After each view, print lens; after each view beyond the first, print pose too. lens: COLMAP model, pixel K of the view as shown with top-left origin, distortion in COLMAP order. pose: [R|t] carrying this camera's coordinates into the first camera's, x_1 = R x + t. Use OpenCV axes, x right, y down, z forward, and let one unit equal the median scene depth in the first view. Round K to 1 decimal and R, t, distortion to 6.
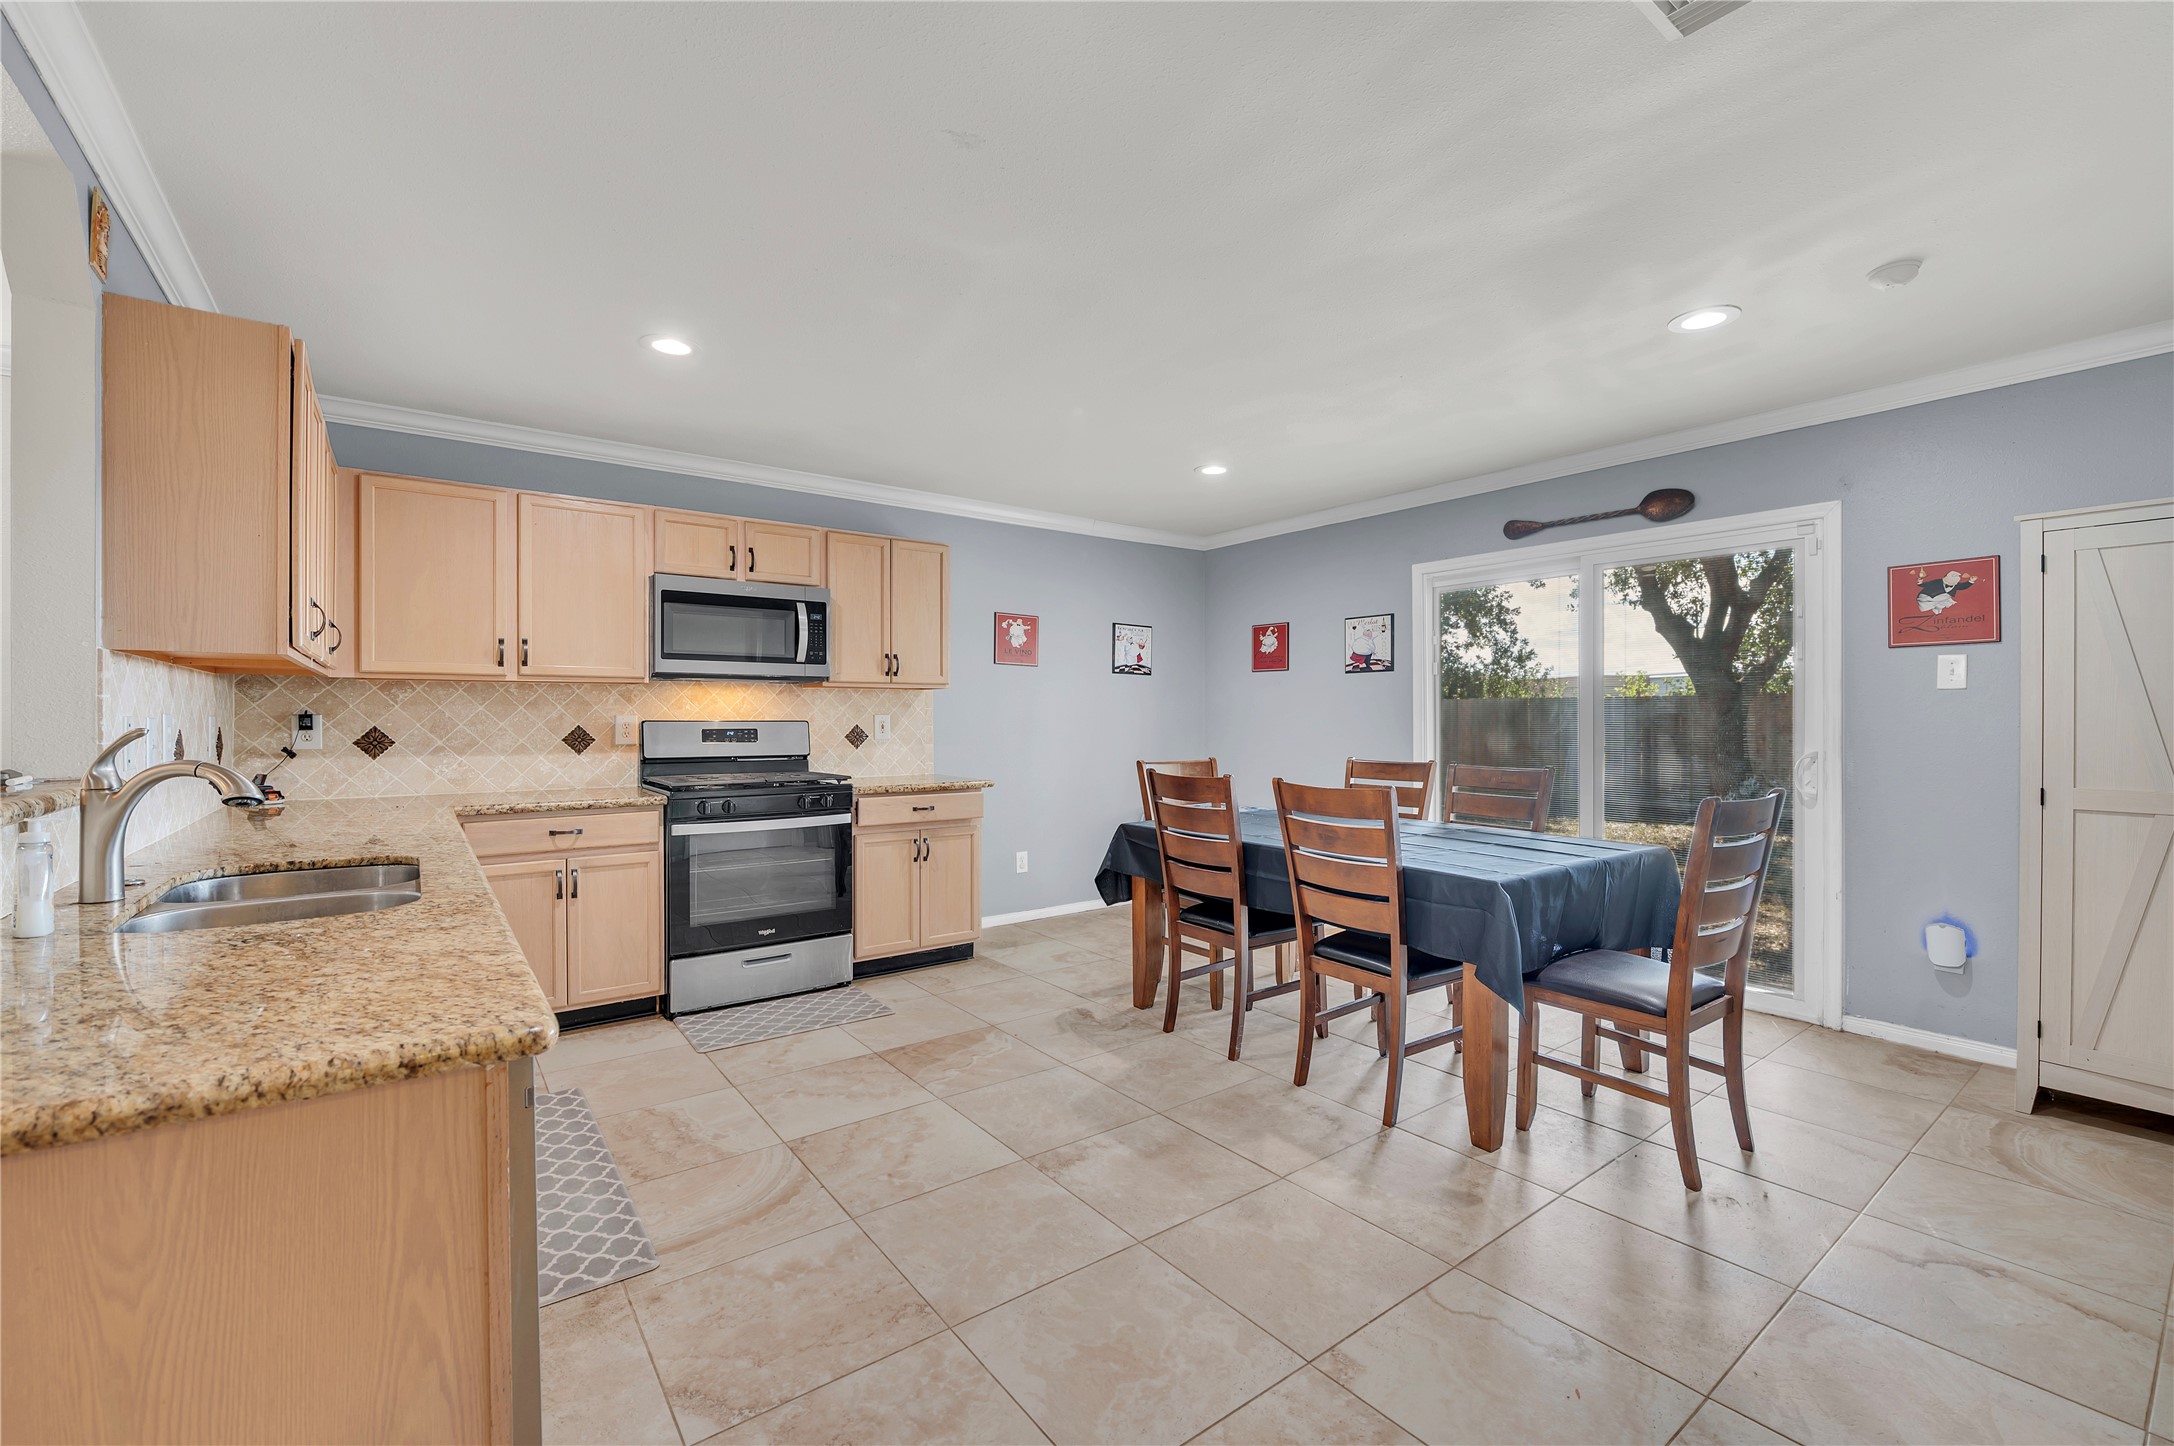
lens RADIAL K [[904.9, 0, 1079.9], [0, 904.9, 715.8], [0, 0, 1]] dist [-0.007910, -0.000634]
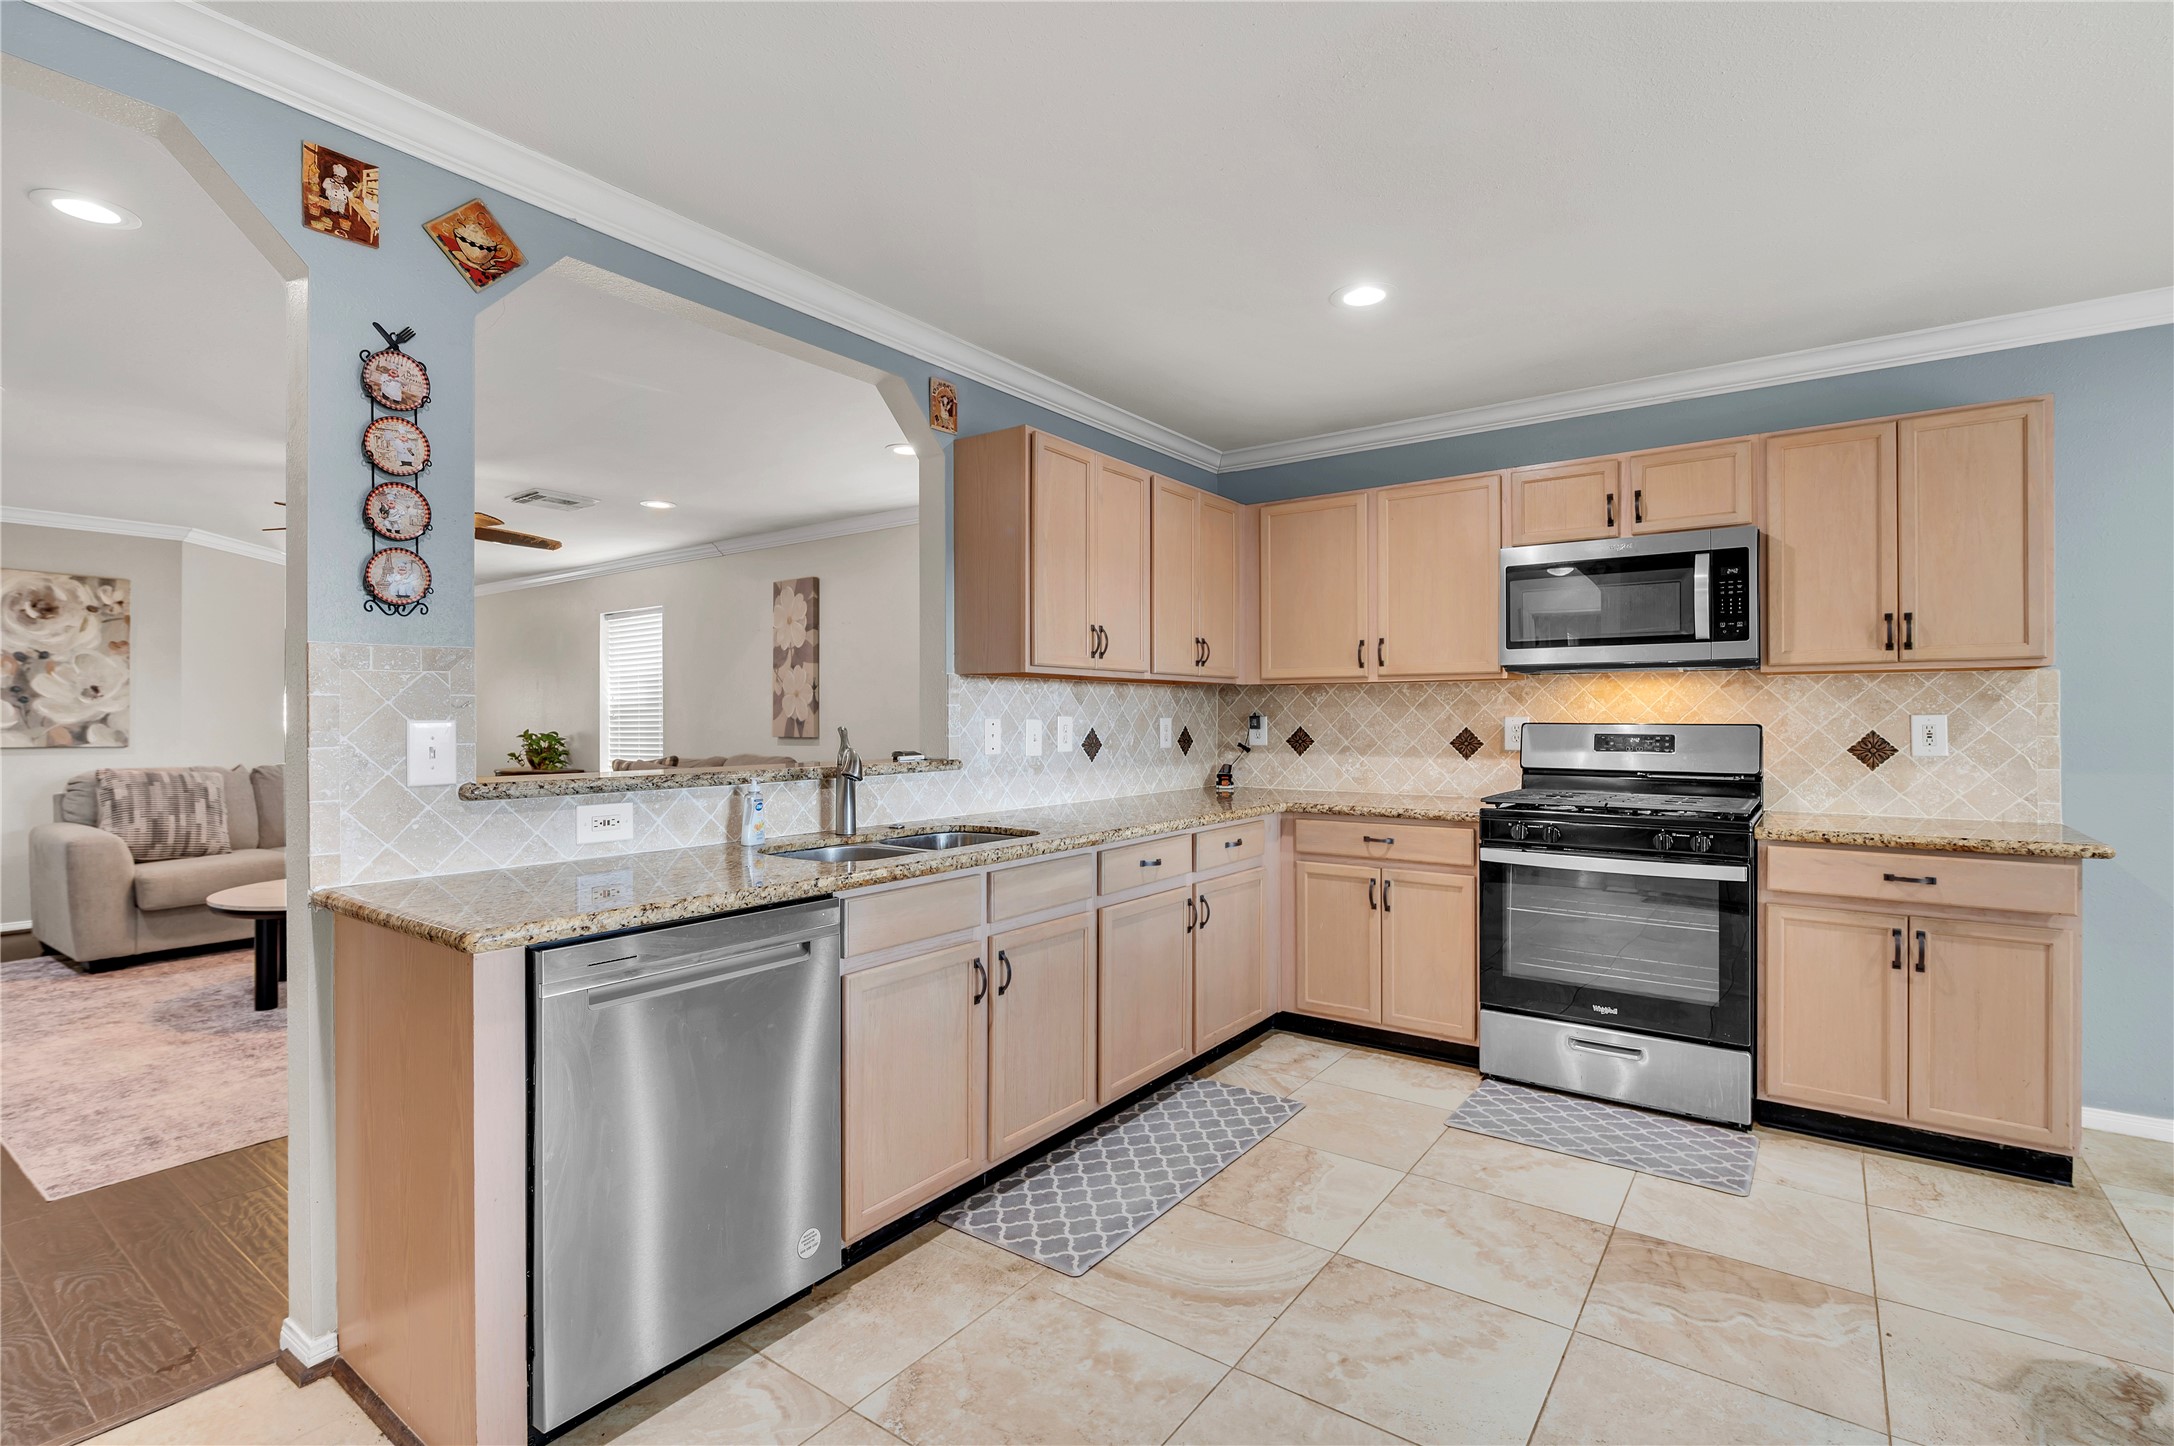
lens RADIAL K [[988.8, 0, 1102.4], [0, 988.8, 714.0], [0, 0, 1]] dist [-0.011502, 0.000196]
pose [[0.303637, -0.003698, -0.952781, 0.308648], [-0.000264, 0.999992, -0.003966, 0.000918], [0.952788, 0.001456, 0.303634, 0.380181]]
